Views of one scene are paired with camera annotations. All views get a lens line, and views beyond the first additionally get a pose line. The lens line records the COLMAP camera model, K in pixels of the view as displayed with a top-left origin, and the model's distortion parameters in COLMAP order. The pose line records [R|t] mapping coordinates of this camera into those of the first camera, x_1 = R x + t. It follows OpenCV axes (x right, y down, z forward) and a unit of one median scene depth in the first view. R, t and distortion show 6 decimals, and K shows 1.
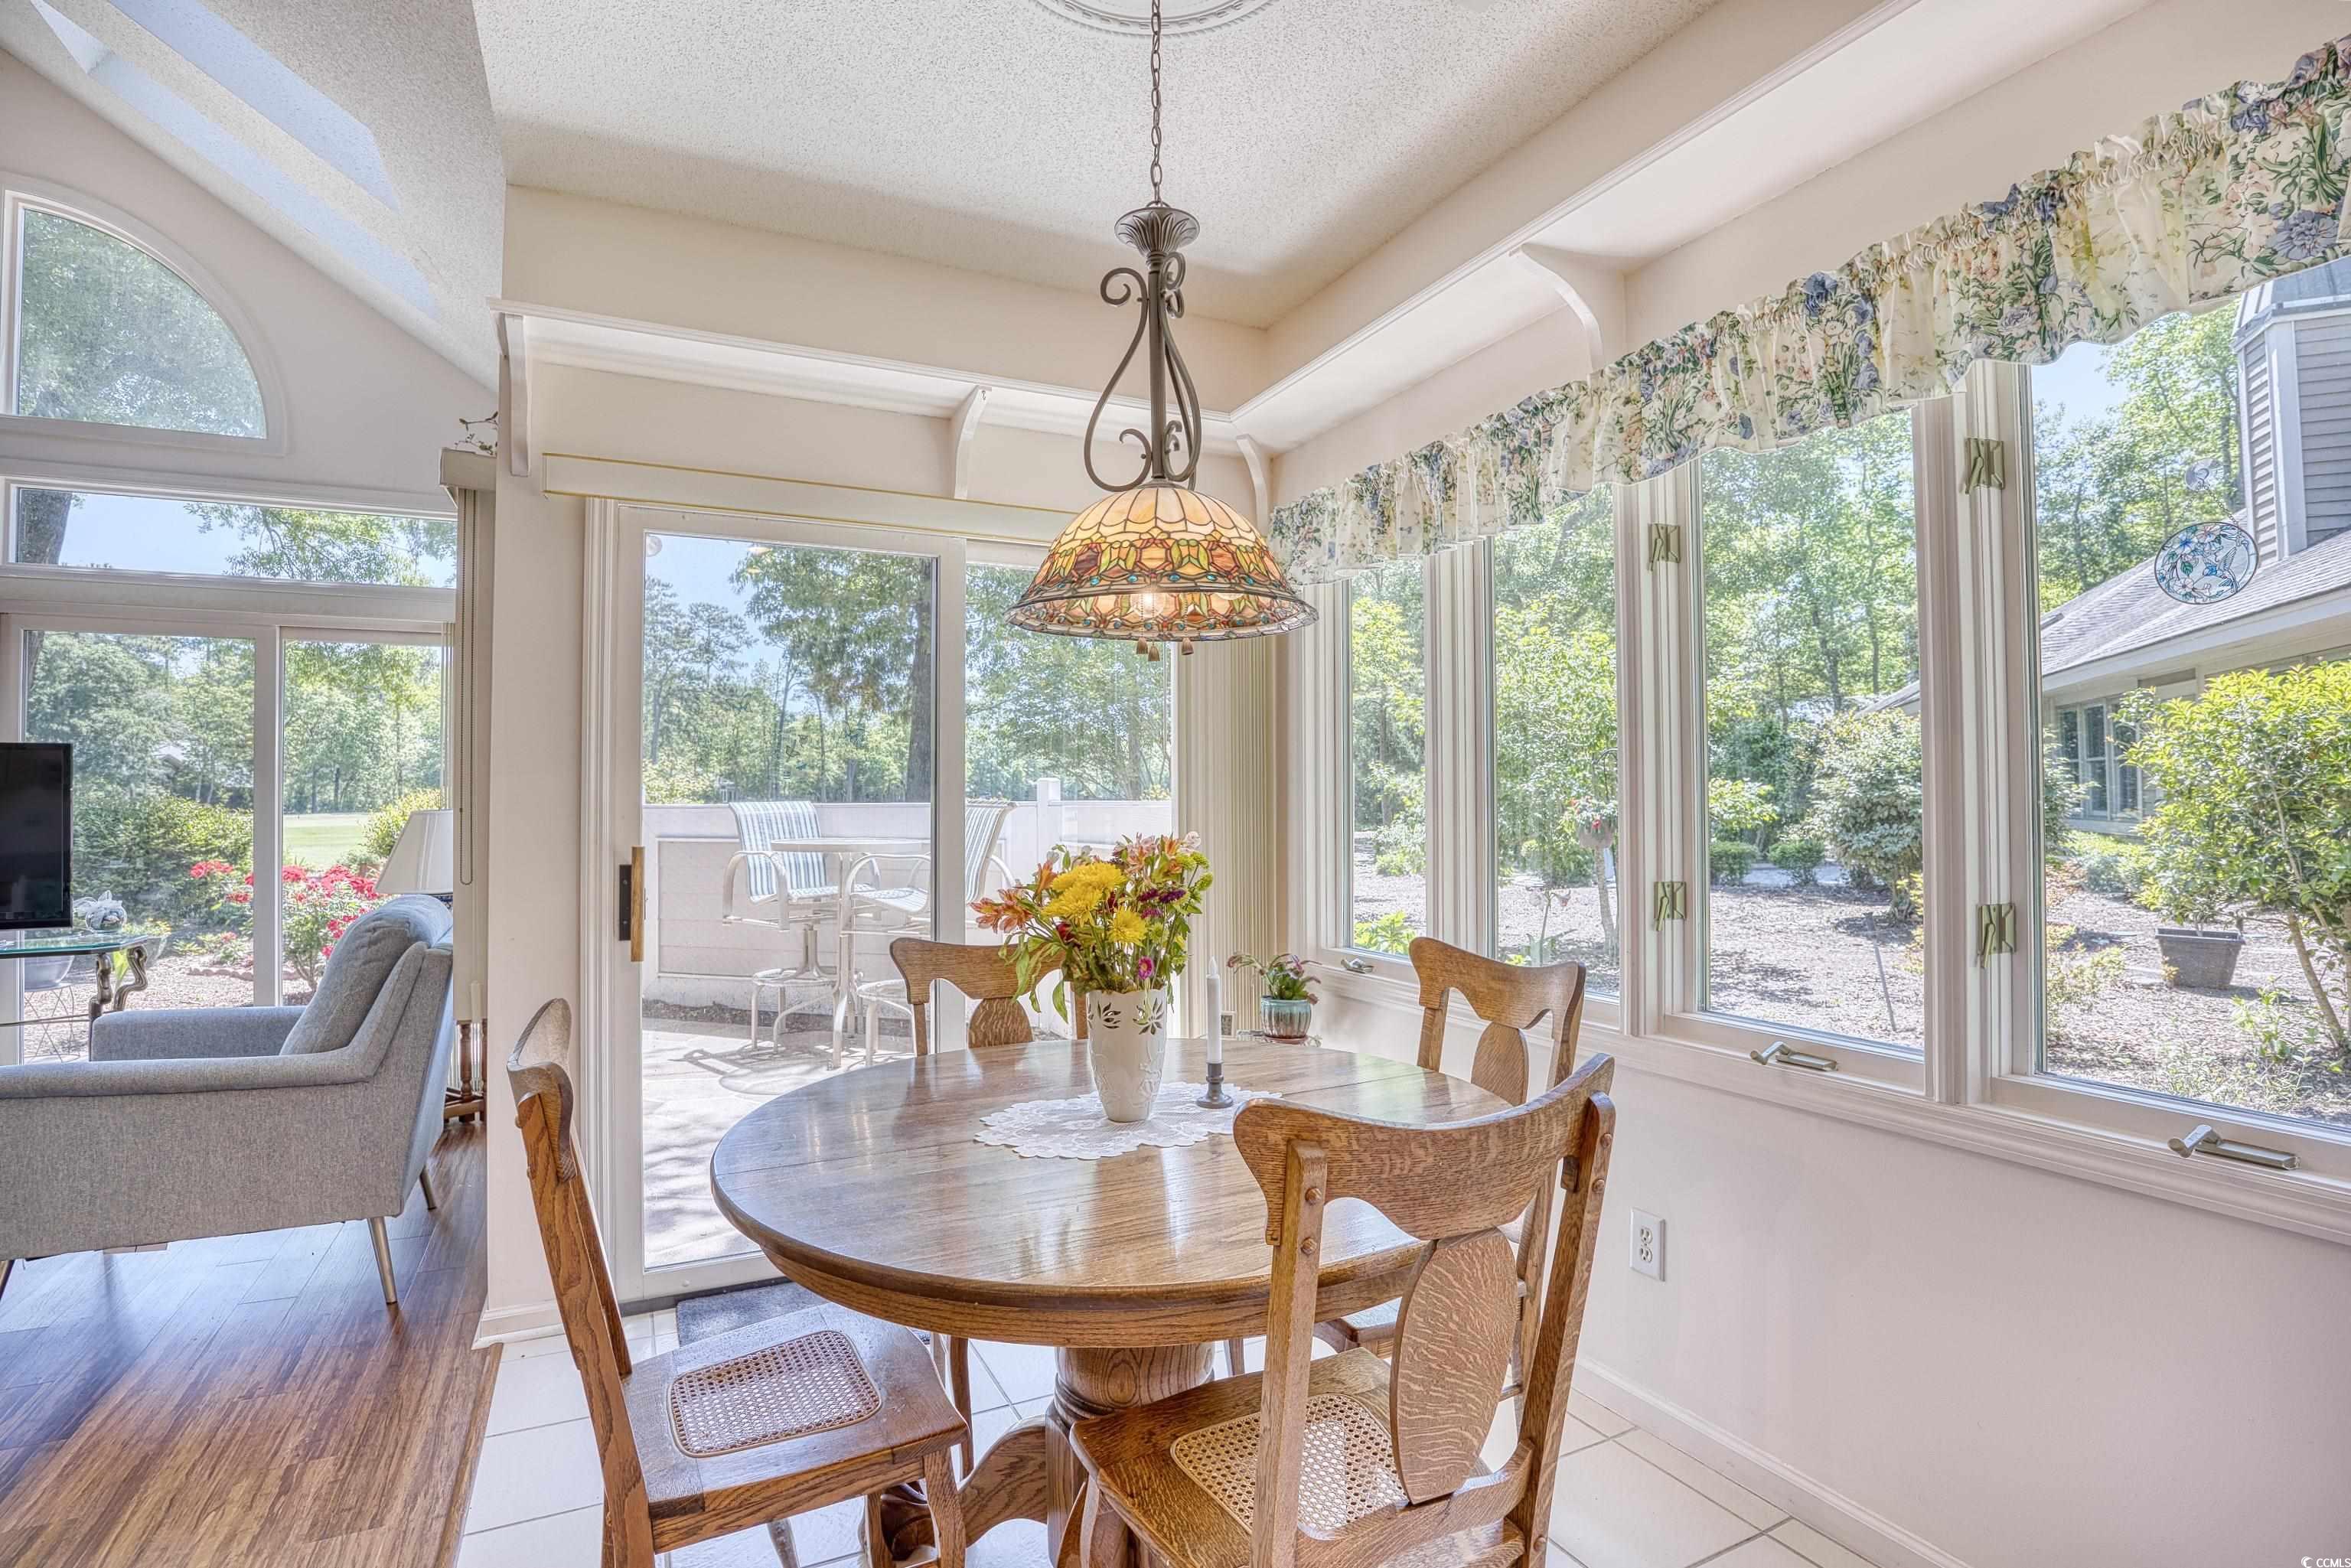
lens RADIAL K [[1111.4, 0, 1178.2], [0, 1111.4, 776.5], [0, 0, 1]] dist [-0.061336, 0.014318]
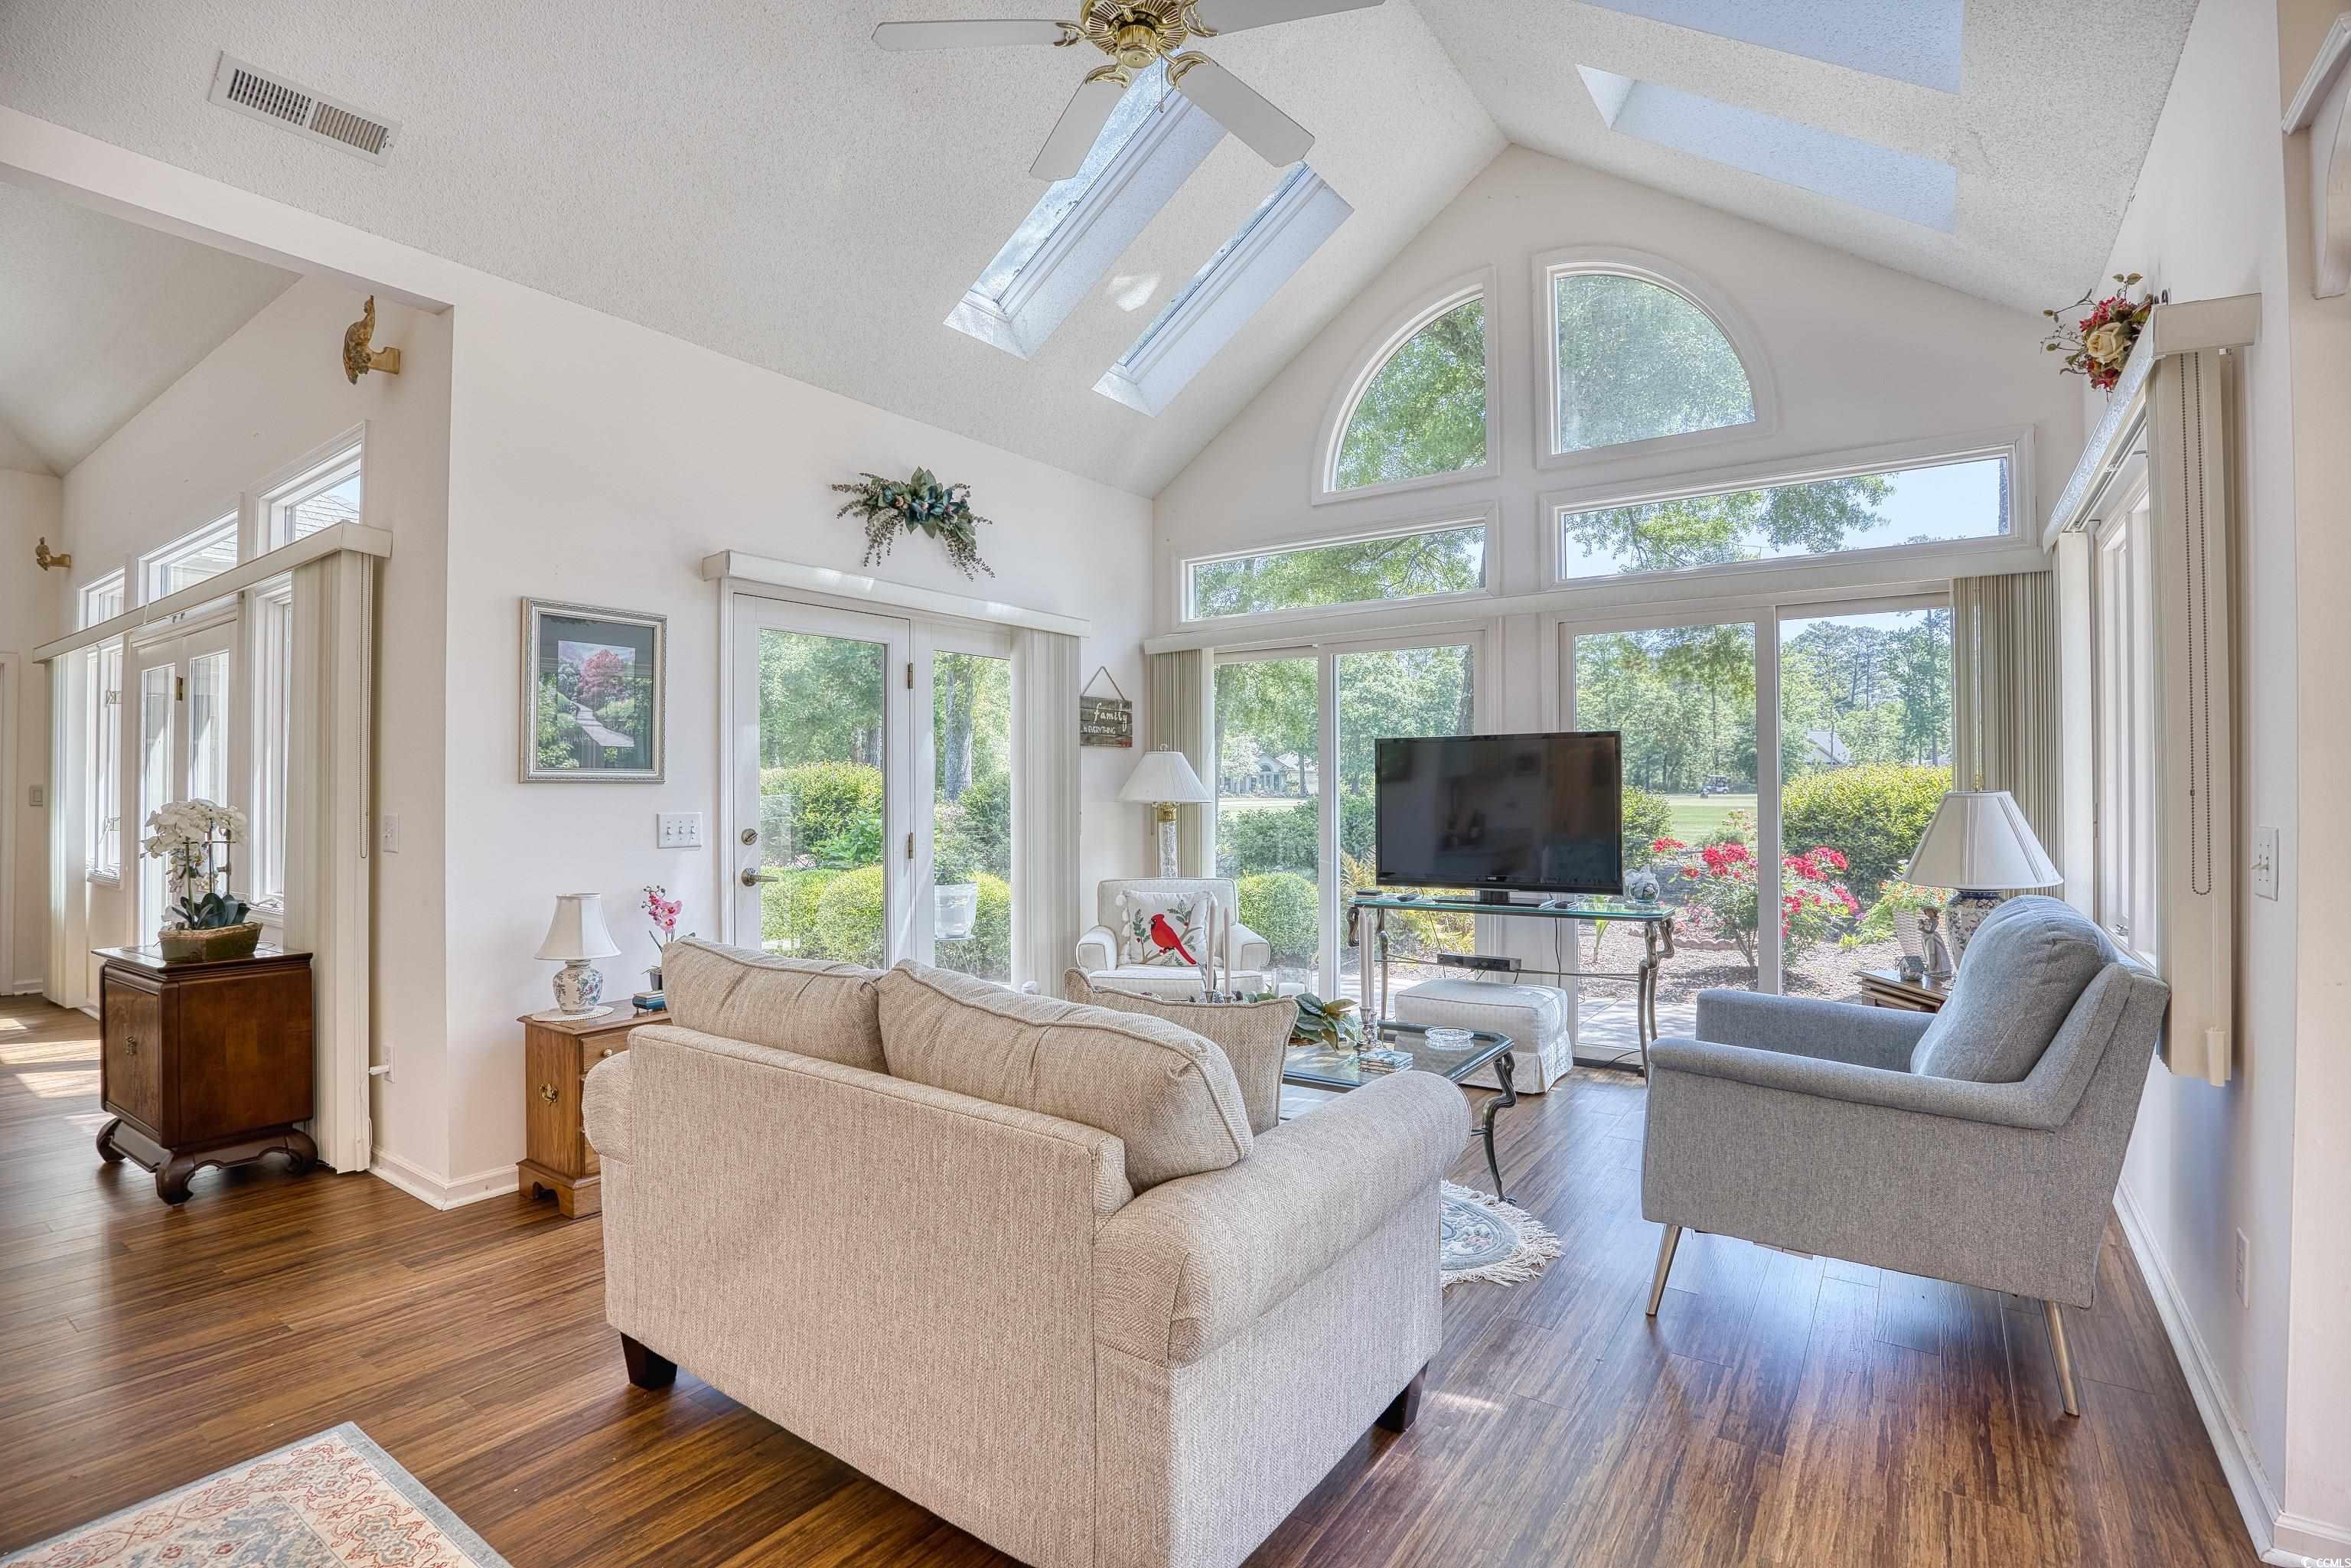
lens RADIAL K [[1111.4, 0, 1178.0], [0, 1111.4, 771.9], [0, 0, 1]] dist [-0.061336, 0.014318]
pose [[0.474143, -0.006821, -0.880422, -0.300194], [0.016925, 0.999856, 0.001368, 0.003632], [0.880285, -0.015549, 0.474190, 0.045117]]
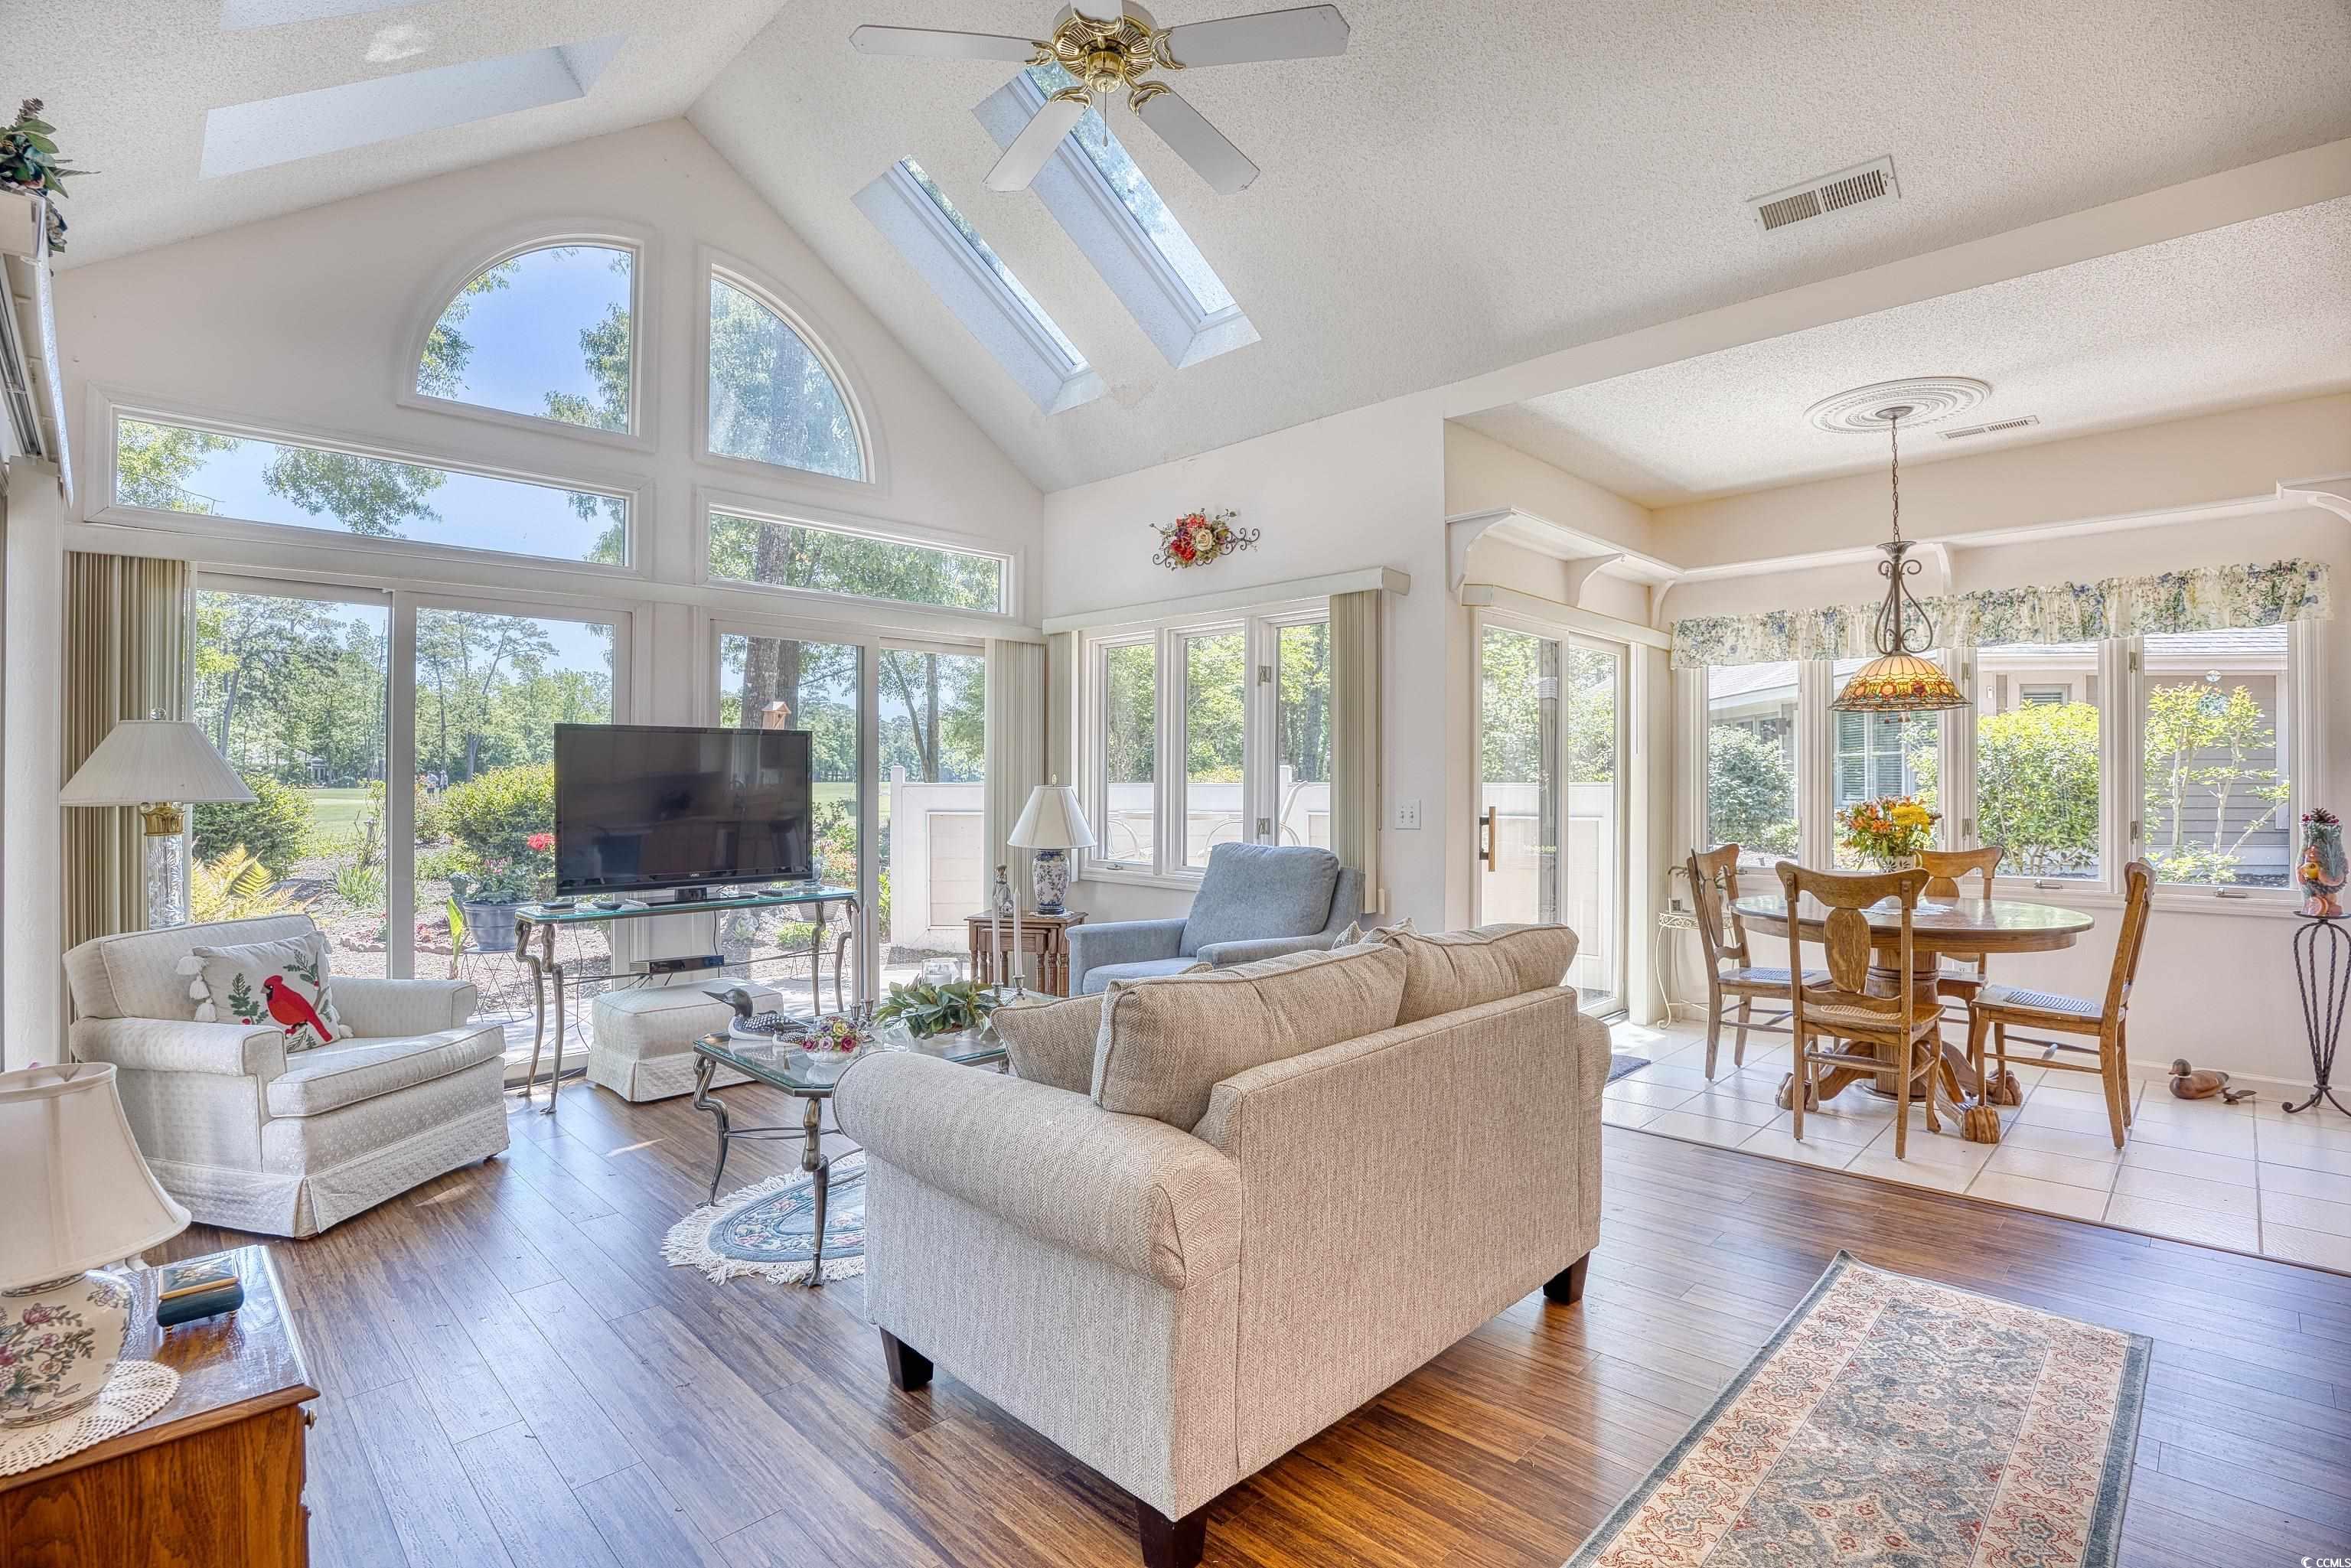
lens RADIAL K [[1111.4, 0, 1171.1], [0, 1111.4, 773.5], [0, 0, 1]] dist [-0.061336, 0.014318]
pose [[0.952964, 0.010419, 0.302904, -1.314065], [-0.013658, 0.999870, 0.008576, 0.002277], [-0.302775, -0.012309, 0.952983, -0.463029]]
